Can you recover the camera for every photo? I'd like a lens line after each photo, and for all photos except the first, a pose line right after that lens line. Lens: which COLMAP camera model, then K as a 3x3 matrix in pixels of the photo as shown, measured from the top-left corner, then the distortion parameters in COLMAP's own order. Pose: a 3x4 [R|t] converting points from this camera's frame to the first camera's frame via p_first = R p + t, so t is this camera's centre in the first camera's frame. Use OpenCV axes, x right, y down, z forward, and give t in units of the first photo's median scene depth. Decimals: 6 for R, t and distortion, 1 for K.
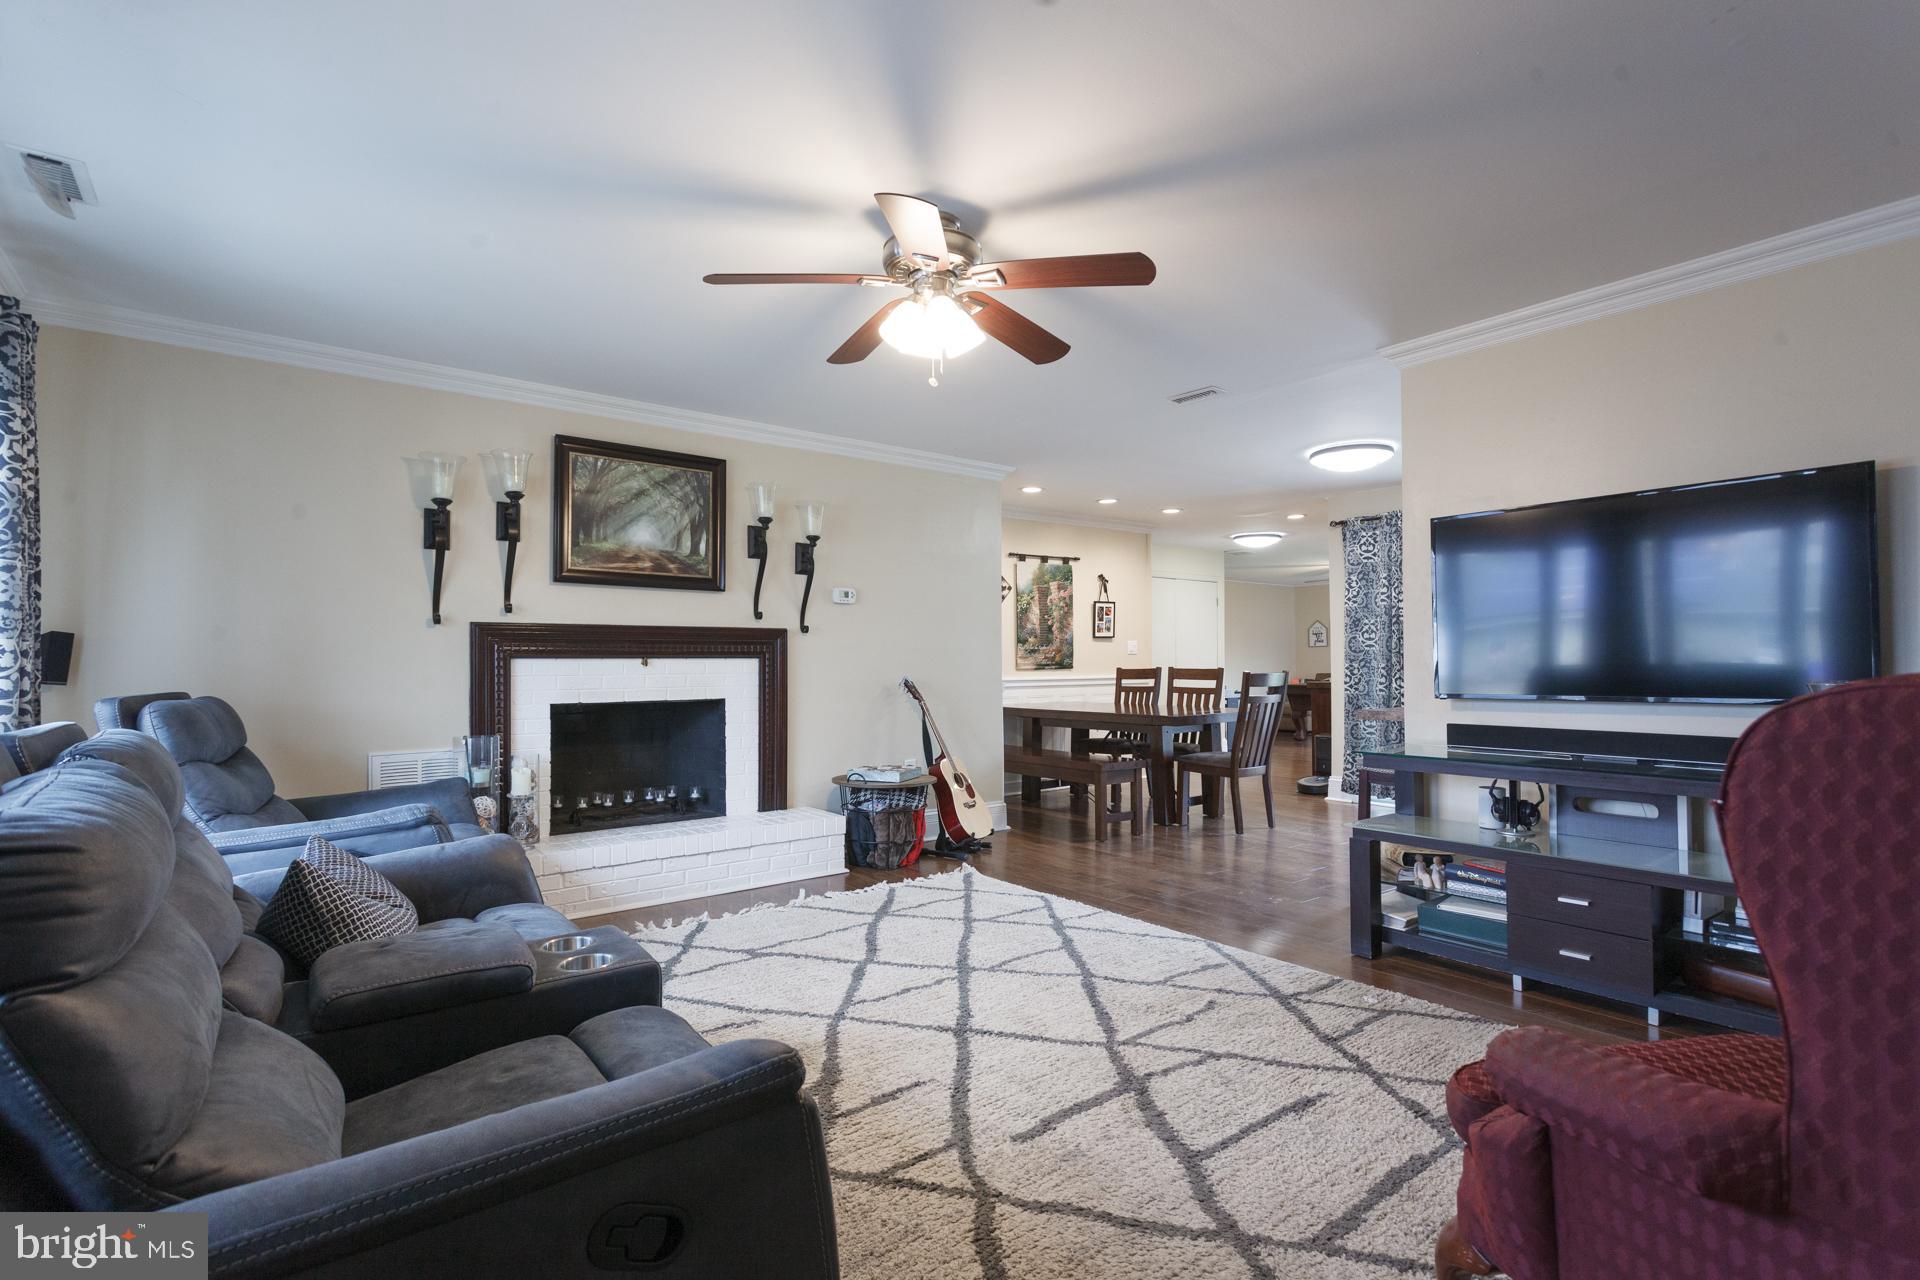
lens RADIAL K [[917.0, 0, 960.4], [0, 917.0, 641.9], [0, 0, 1]] dist [0.002285, 0.002555]
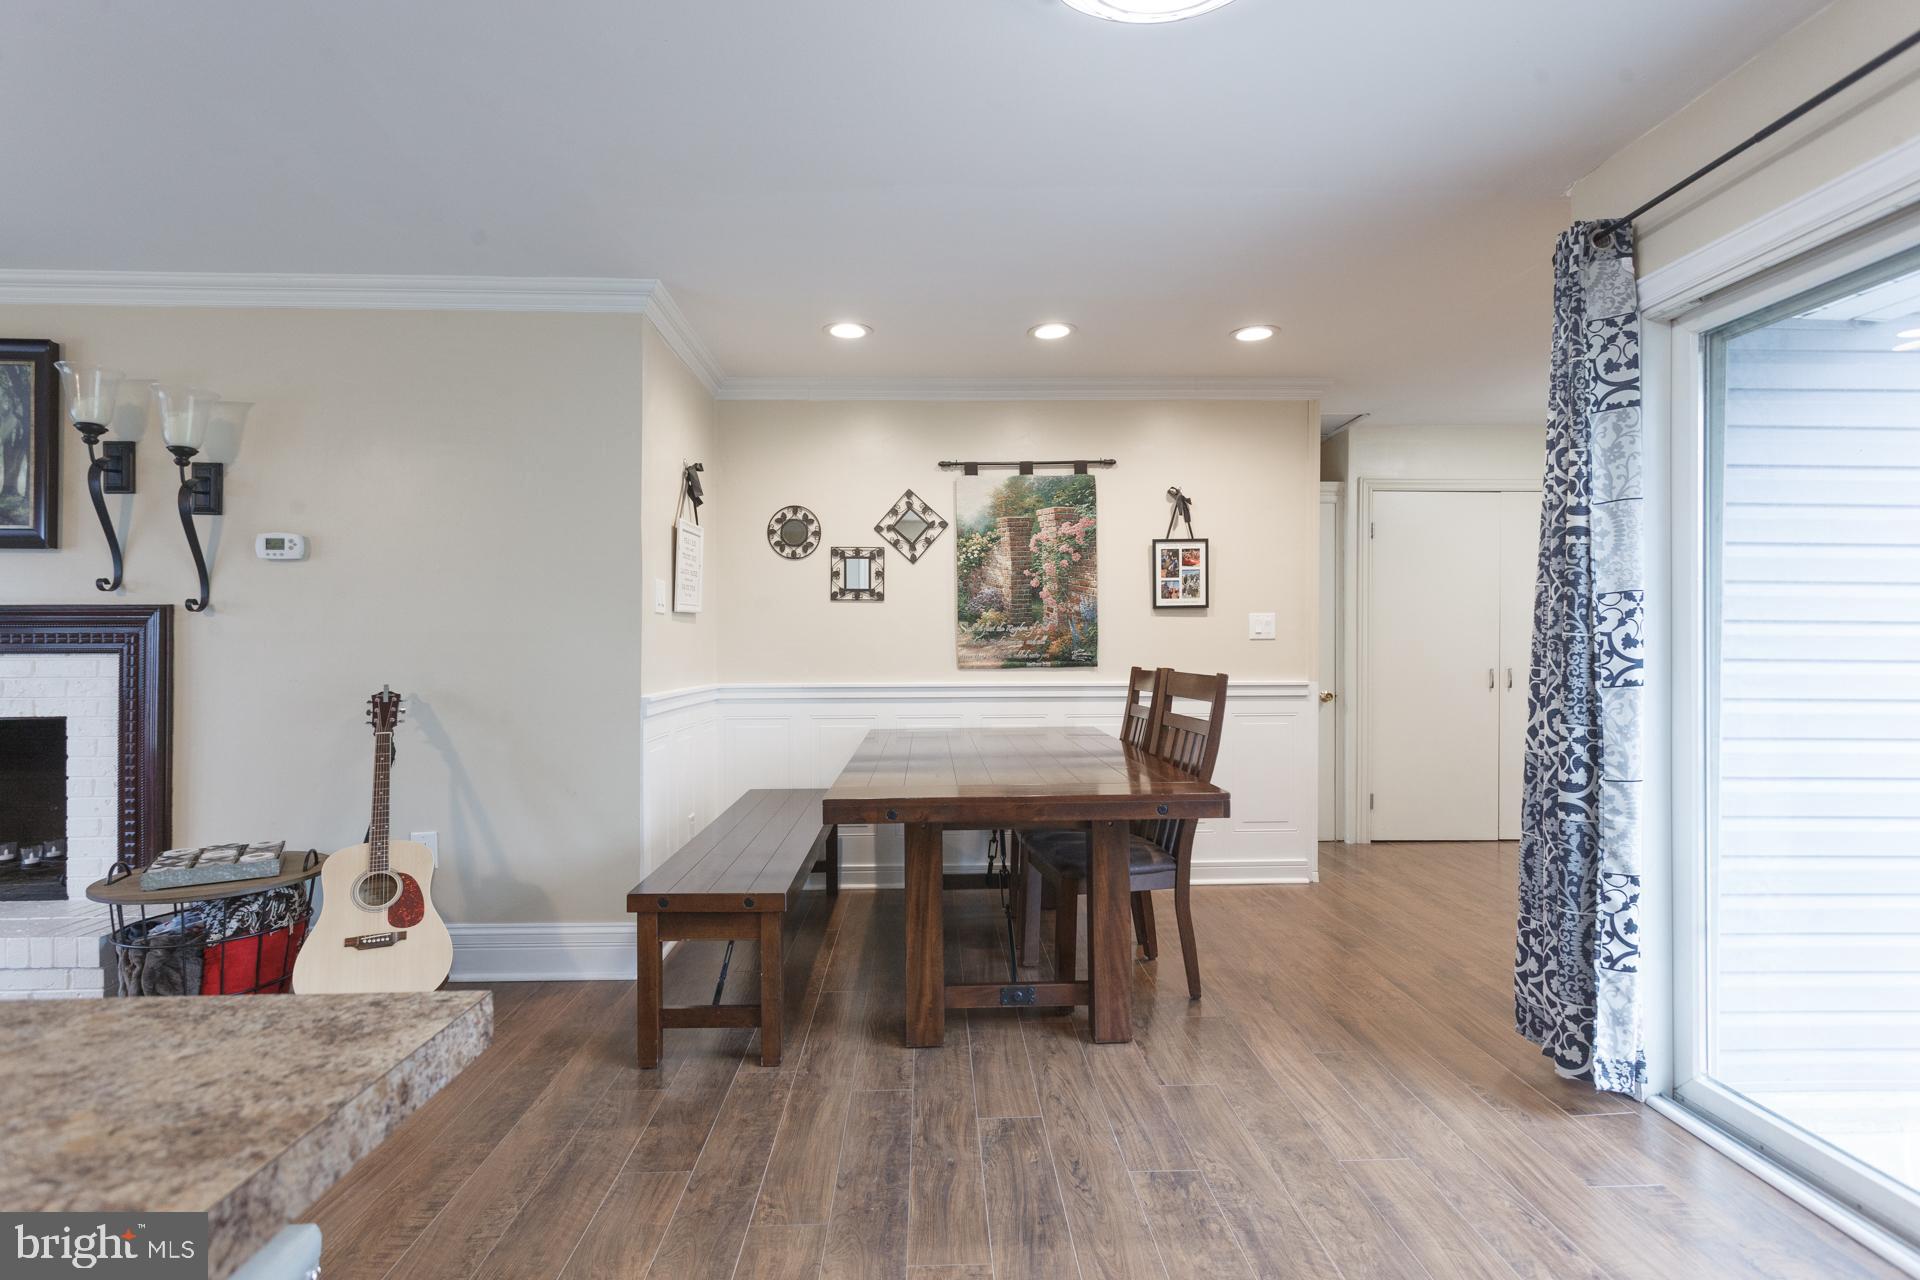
lens RADIAL K [[917.0, 0, 961.7], [0, 917.0, 651.0], [0, 0, 1]] dist [0.002285, 0.002555]
pose [[0.802750, 0.005528, -0.596291, 0.699057], [0.013293, 0.999543, 0.027161, 0.007660], [0.596168, -0.029730, 0.802309, 0.954448]]
